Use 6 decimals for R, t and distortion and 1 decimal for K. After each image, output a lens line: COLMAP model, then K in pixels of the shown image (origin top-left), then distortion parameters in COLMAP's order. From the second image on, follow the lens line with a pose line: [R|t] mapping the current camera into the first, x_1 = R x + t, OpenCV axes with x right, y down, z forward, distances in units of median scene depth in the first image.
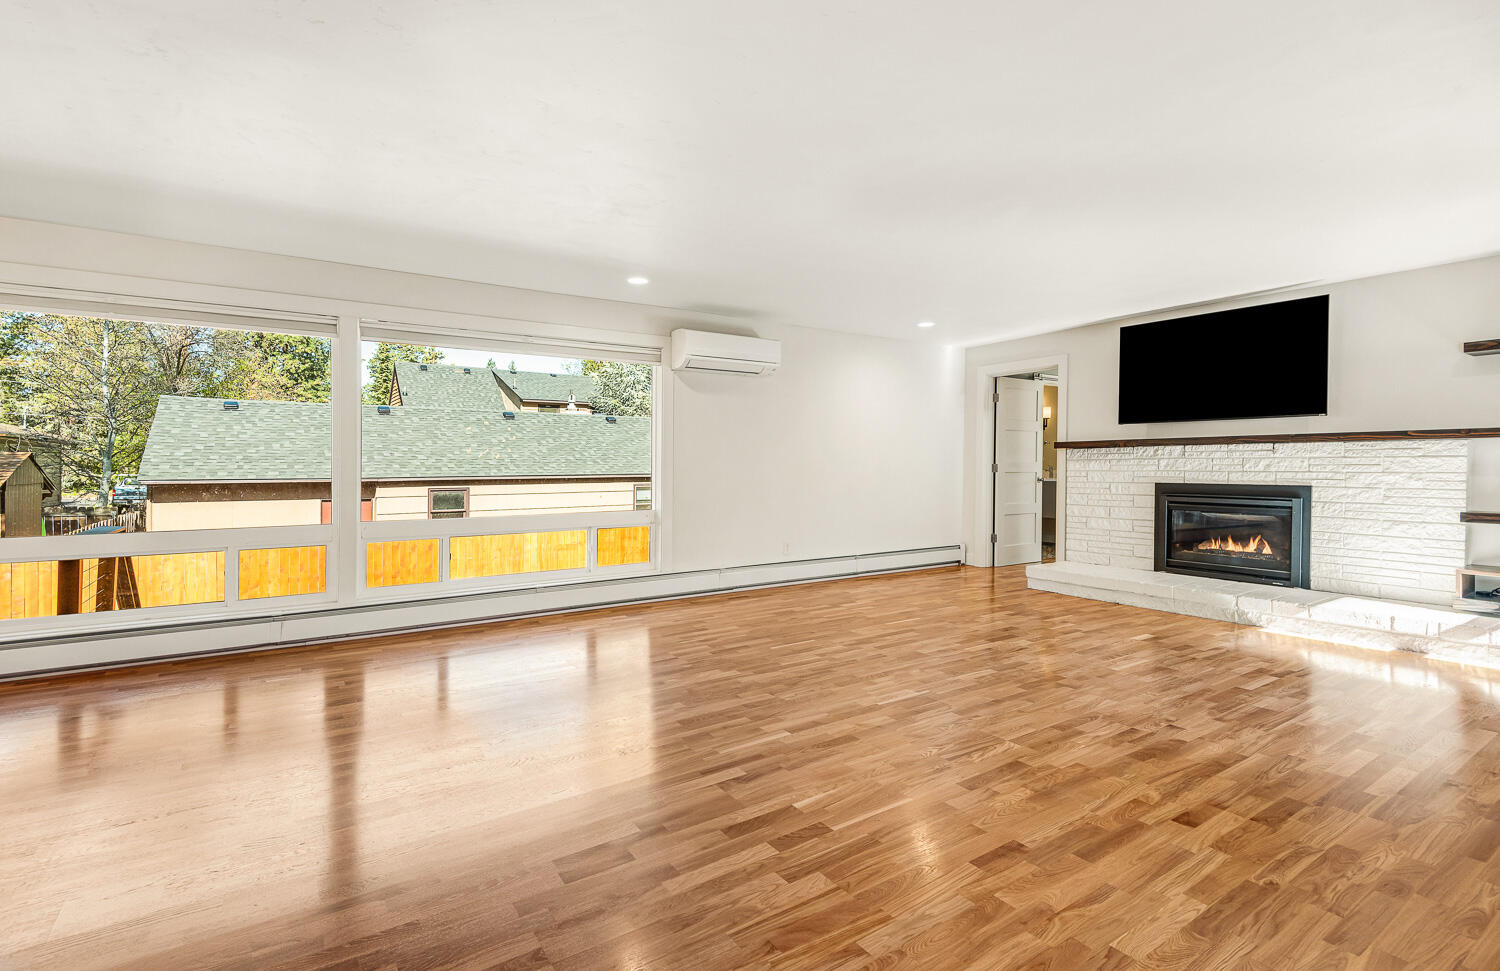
lens RADIAL K [[709.2, 0, 733.9], [0, 709.2, 464.8], [0, 0, 1]] dist [0.021745, 0.000042]
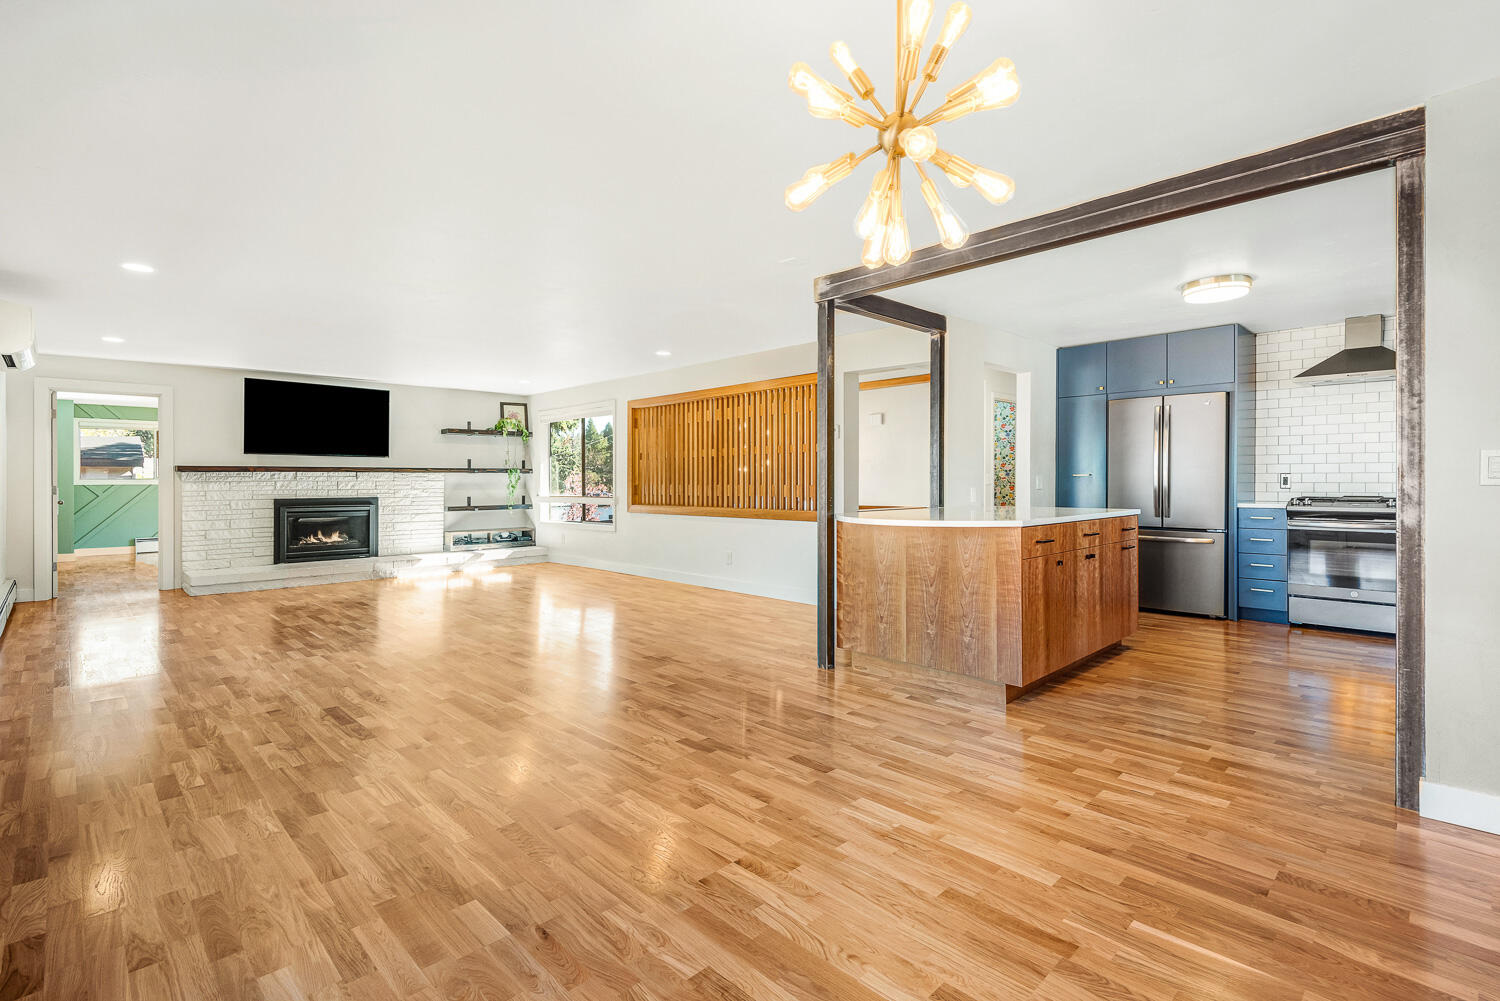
lens RADIAL K [[689.8, 0, 743.8], [0, 689.8, 490.9], [0, 0, 1]] dist [0.000676, -0.000212]
pose [[-0.174415, -0.006406, 0.984651, -0.984390], [0.006648, 0.999948, 0.007683, 0.006818], [-0.984650, 0.007886, -0.174364, 0.407371]]
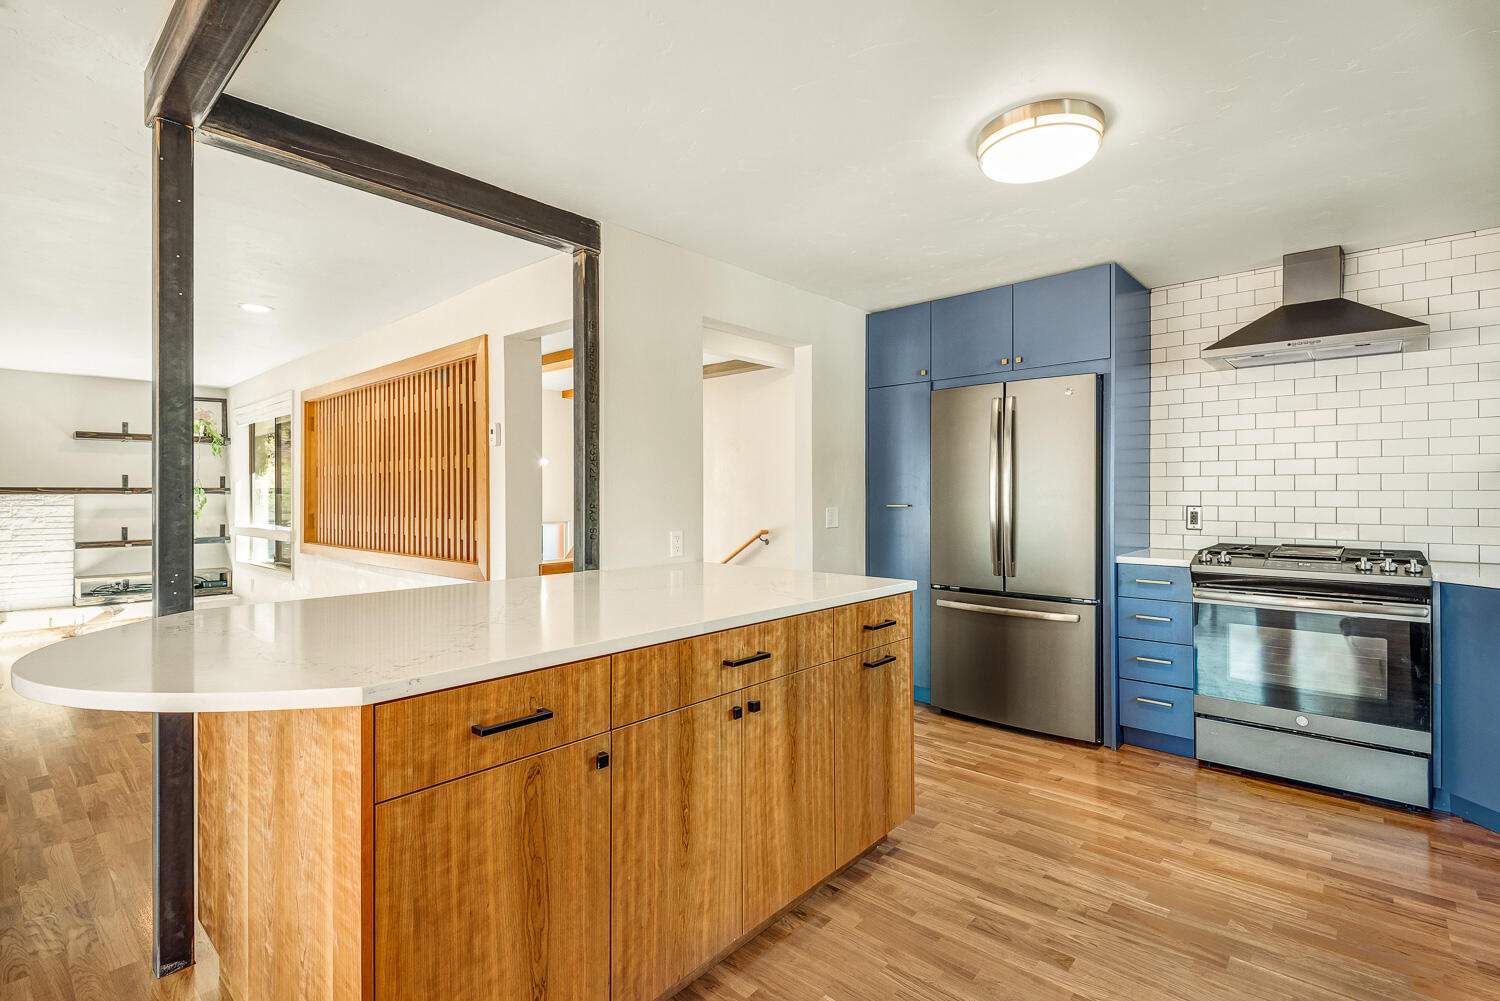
lens RADIAL K [[693.0, 0, 750.0], [0, 693.0, 500.5], [0, 0, 1]] dist [0.010785, -0.000349]
pose [[-0.245375, 0.000945, 0.969428, -0.638912], [0.004221, 0.999991, 0.000094, -0.013879], [-0.969419, 0.004115, -0.245377, -0.009618]]
